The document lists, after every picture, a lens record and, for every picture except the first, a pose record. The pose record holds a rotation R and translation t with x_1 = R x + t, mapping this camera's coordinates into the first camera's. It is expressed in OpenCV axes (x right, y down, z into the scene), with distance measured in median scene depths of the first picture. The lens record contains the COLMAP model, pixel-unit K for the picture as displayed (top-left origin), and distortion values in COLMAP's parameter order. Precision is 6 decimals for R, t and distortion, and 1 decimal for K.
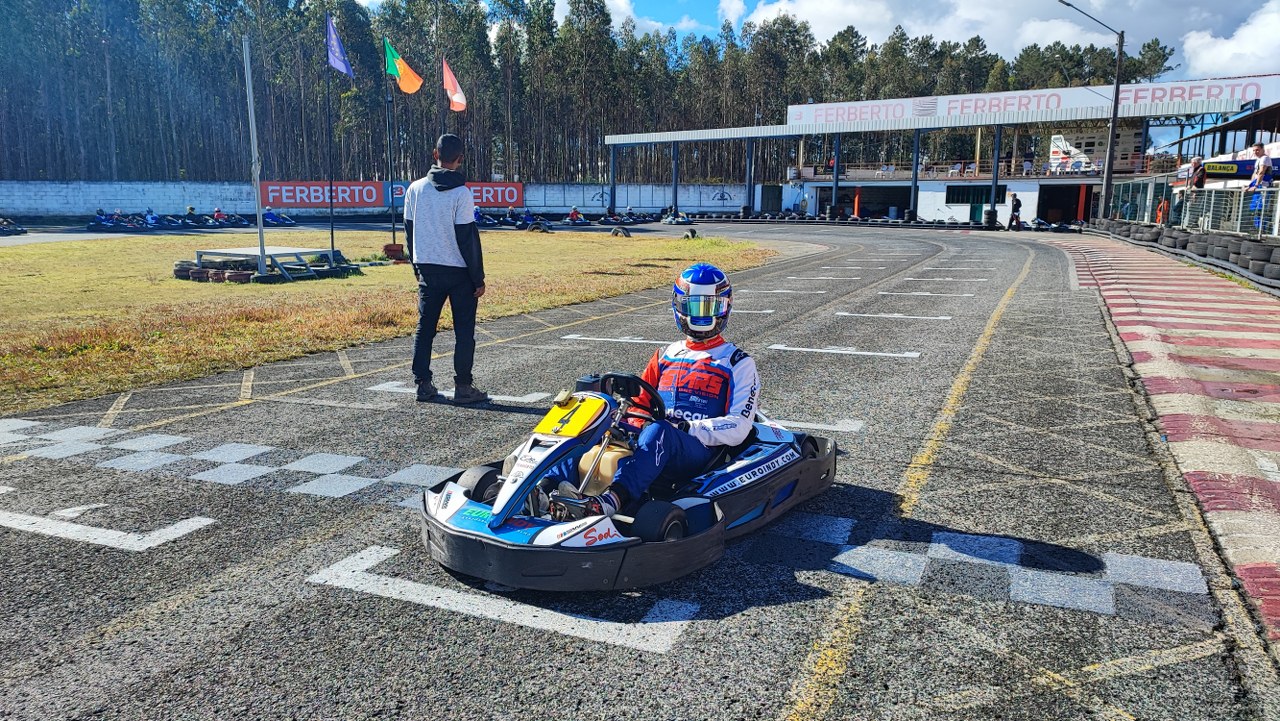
lens RADIAL K [[916.5, 0, 643.3], [0, 916.5, 365.5], [0, 0, 1]] dist [0.052314, 0.004218]
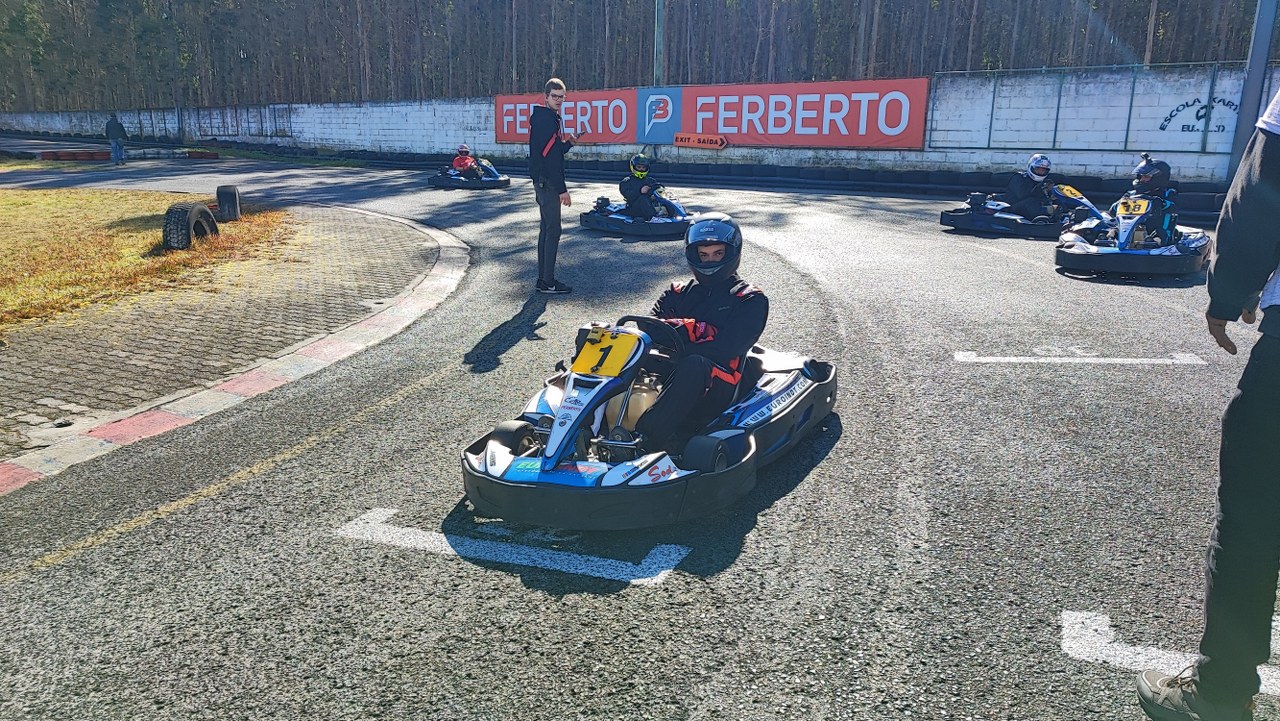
lens RADIAL K [[924.7, 0, 646.1], [0, 924.7, 358.5], [0, 0, 1]] dist [0.048538, -0.044904]
pose [[0.455114, 0.219818, -0.862874, 0.146202], [-0.157398, 0.973650, 0.165021, -0.147771], [0.876412, 0.060711, 0.477720, 0.804531]]
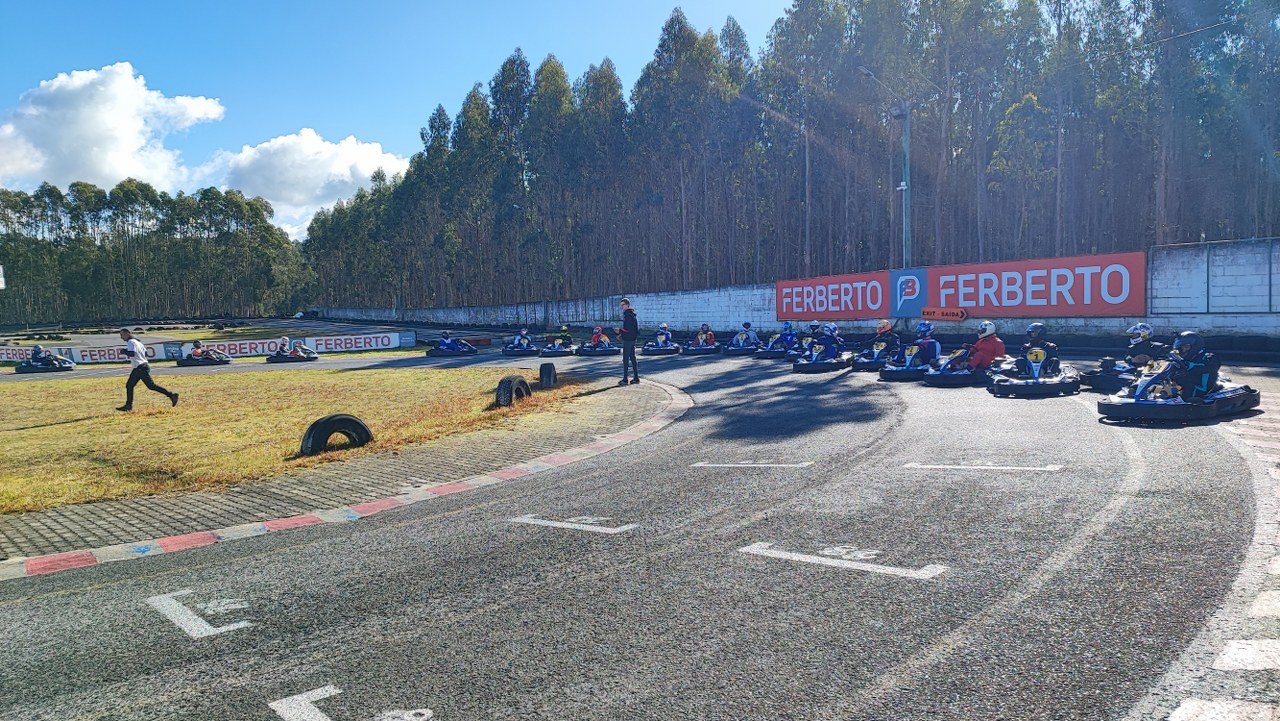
lens RADIAL K [[928.0, 0, 642.9], [0, 928.0, 364.6], [0, 0, 1]] dist [0.058680, -0.049322]
pose [[0.112256, 0.061515, -0.991773, 0.230439], [-0.129669, 0.990454, 0.046756, -0.155522], [0.985182, 0.123354, 0.119161, 0.818242]]
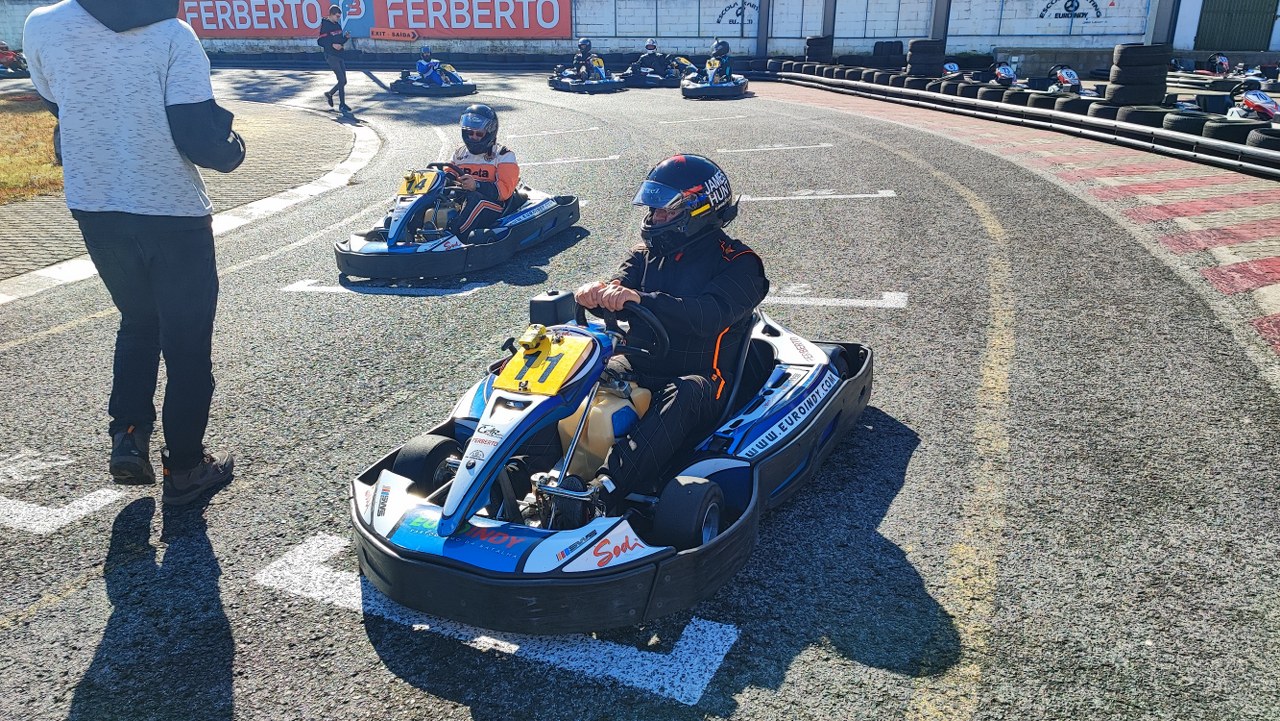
lens RADIAL K [[928.0, 0, 642.9], [0, 928.0, 364.6], [0, 0, 1]] dist [0.058680, -0.049322]
pose [[0.779661, 0.214725, -0.588236, 0.237934], [-0.100986, 0.970190, 0.220303, -0.127020], [0.618005, -0.112358, 0.778104, 0.668683]]
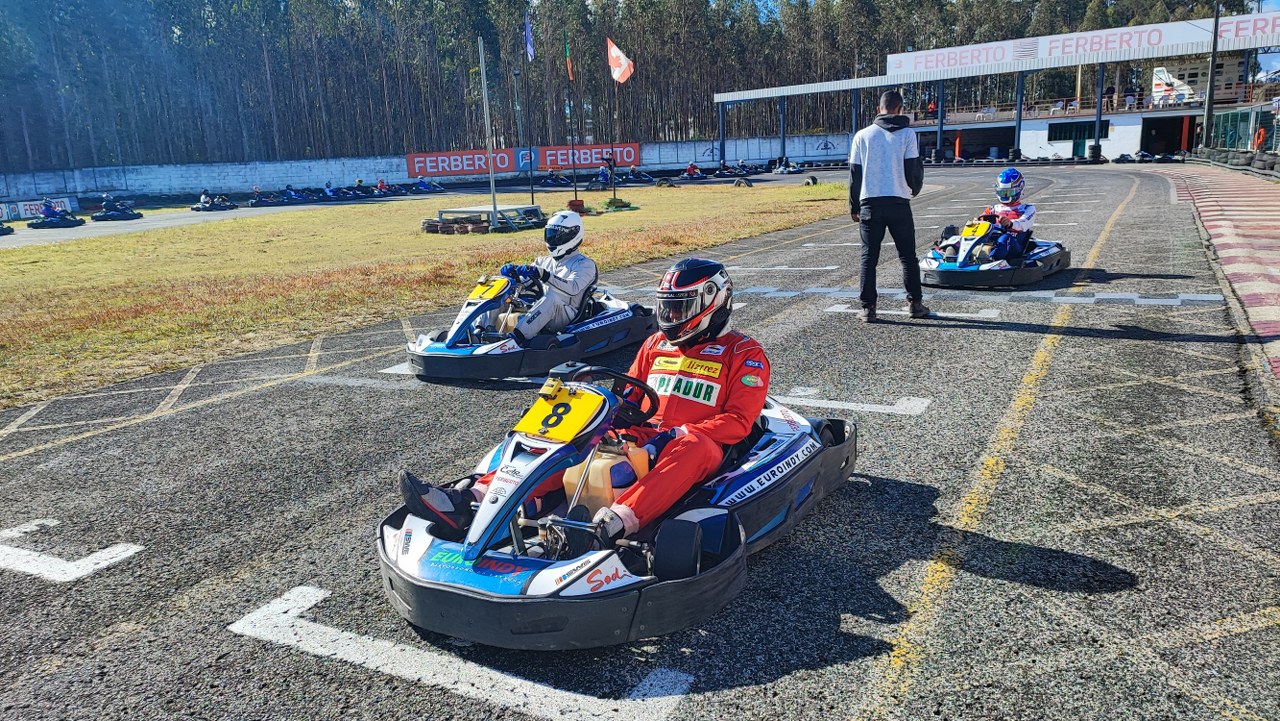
lens RADIAL K [[937.2, 0, 645.4], [0, 937.2, 356.2], [0, 0, 1]] dist [0.065478, -0.054931]
pose [[0.996247, -0.031761, -0.080518, -0.046038], [0.034222, 0.998982, 0.029377, 0.019150], [0.079503, -0.032022, 0.996320, -0.106320]]
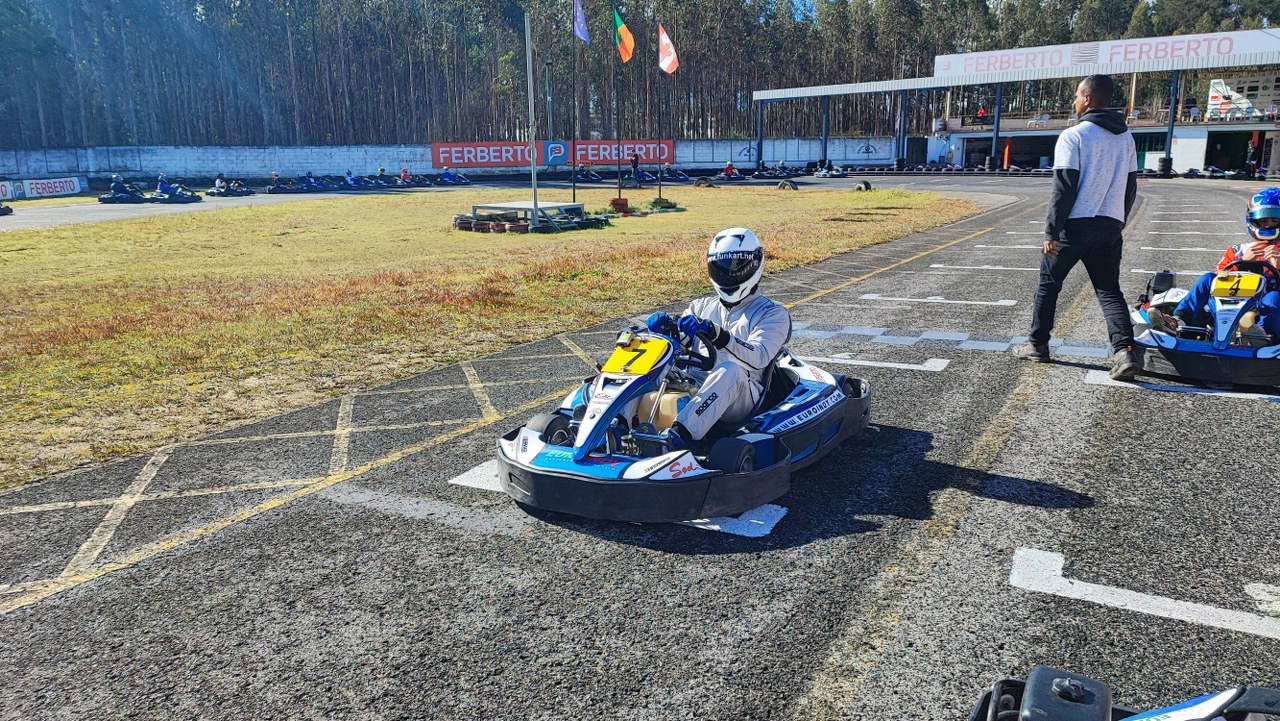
lens RADIAL K [[928.0, 0, 642.9], [0, 928.0, 364.6], [0, 0, 1]] dist [0.058680, -0.049322]
pose [[0.995743, 0.005473, -0.092014, -0.072147], [-0.001636, 0.999128, 0.041719, 0.009705], [0.092163, -0.041391, 0.994883, -0.051268]]
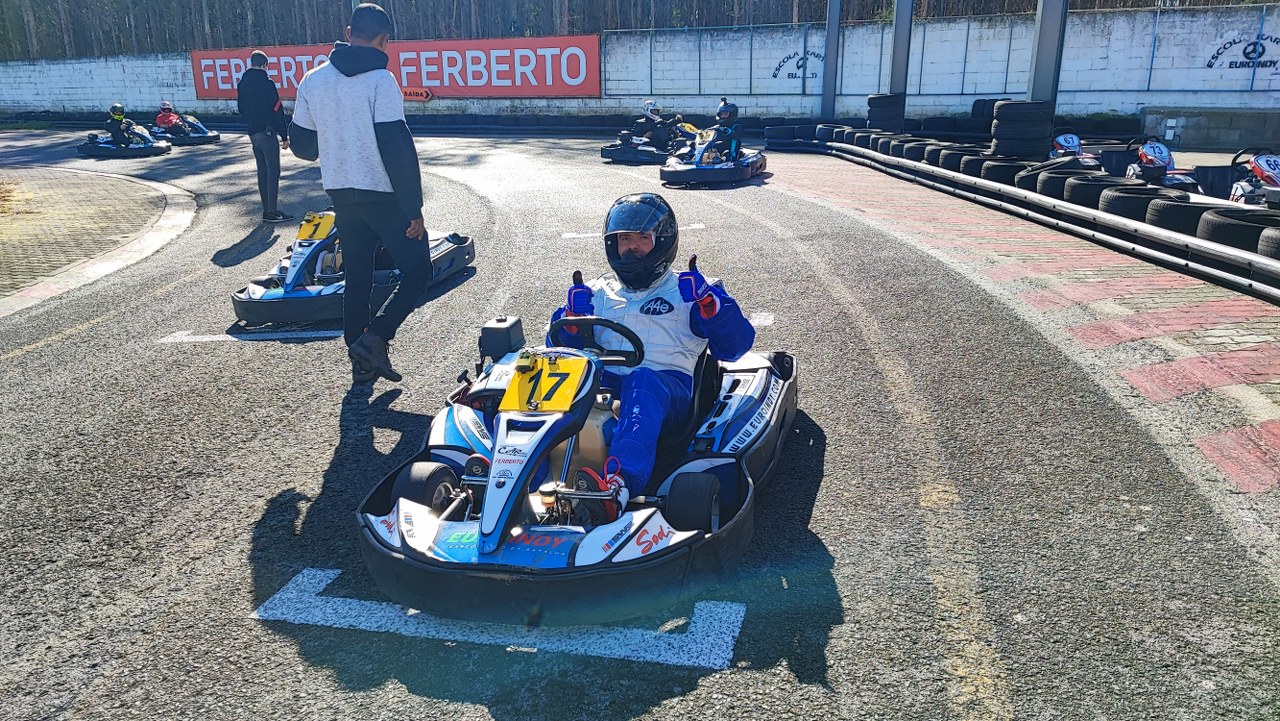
lens RADIAL K [[924.7, 0, 646.1], [0, 924.7, 358.5], [0, 0, 1]] dist [0.048538, -0.044904]
pose [[0.687146, 0.204539, -0.697133, 0.199741], [-0.109792, 0.977766, 0.178657, -0.145547], [0.718175, -0.046224, 0.694325, 0.782031]]
